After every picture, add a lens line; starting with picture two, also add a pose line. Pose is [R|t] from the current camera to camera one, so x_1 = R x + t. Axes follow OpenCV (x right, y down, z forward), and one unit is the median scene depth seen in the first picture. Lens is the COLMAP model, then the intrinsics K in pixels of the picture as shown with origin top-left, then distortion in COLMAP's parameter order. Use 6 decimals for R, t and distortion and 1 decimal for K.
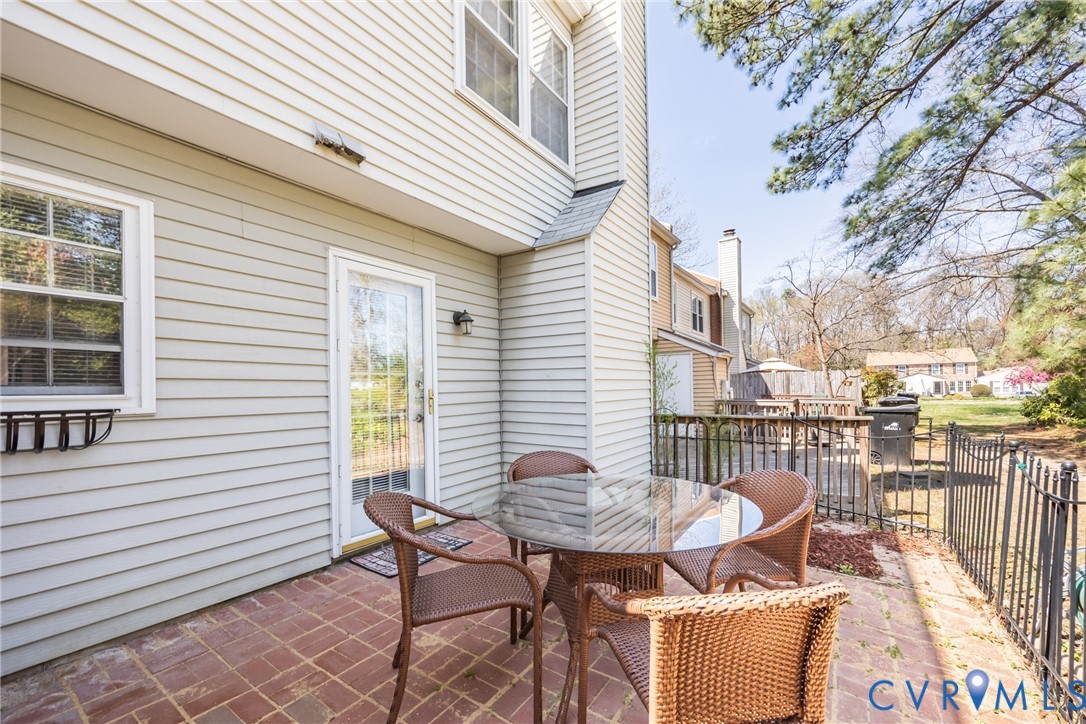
lens RADIAL K [[439.2, 0, 545.0], [0, 439.2, 388.2], [0, 0, 1]] dist [0.000001, -0.000060]
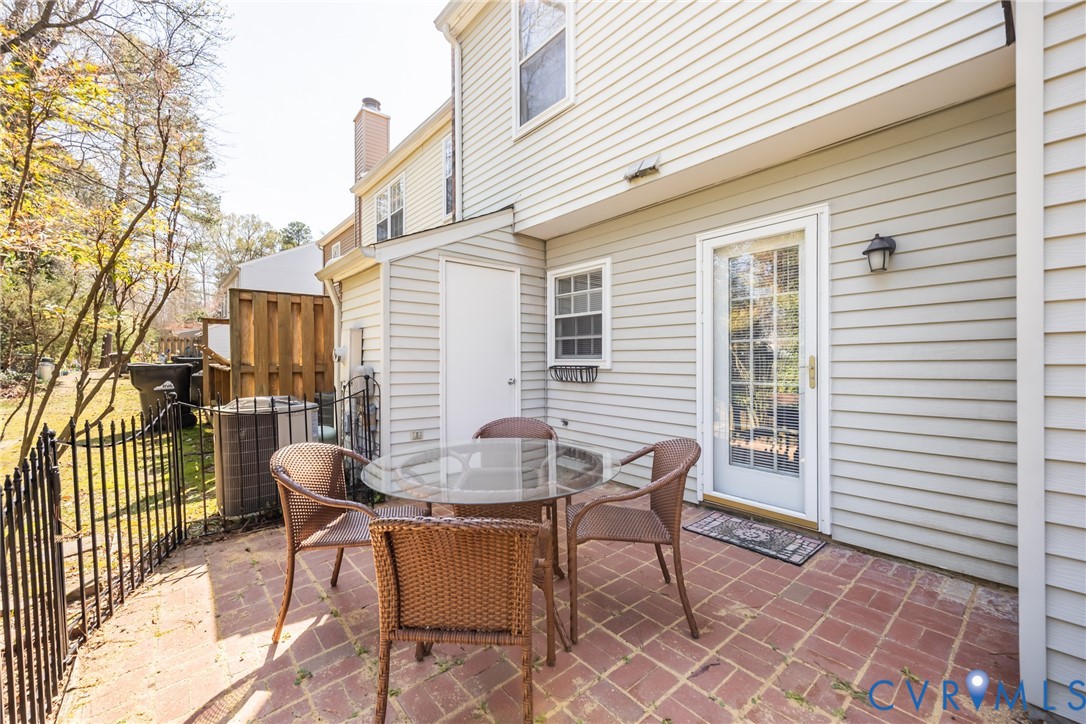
lens RADIAL K [[429.4, 0, 527.2], [0, 429.4, 356.4], [0, 0, 1]] dist [-0.000551, -0.000328]
pose [[-0.274642, 0.012566, -0.961464, 0.884639], [0.013795, 0.999863, 0.009127, -0.016584], [0.961448, -0.010757, -0.274778, 1.046354]]
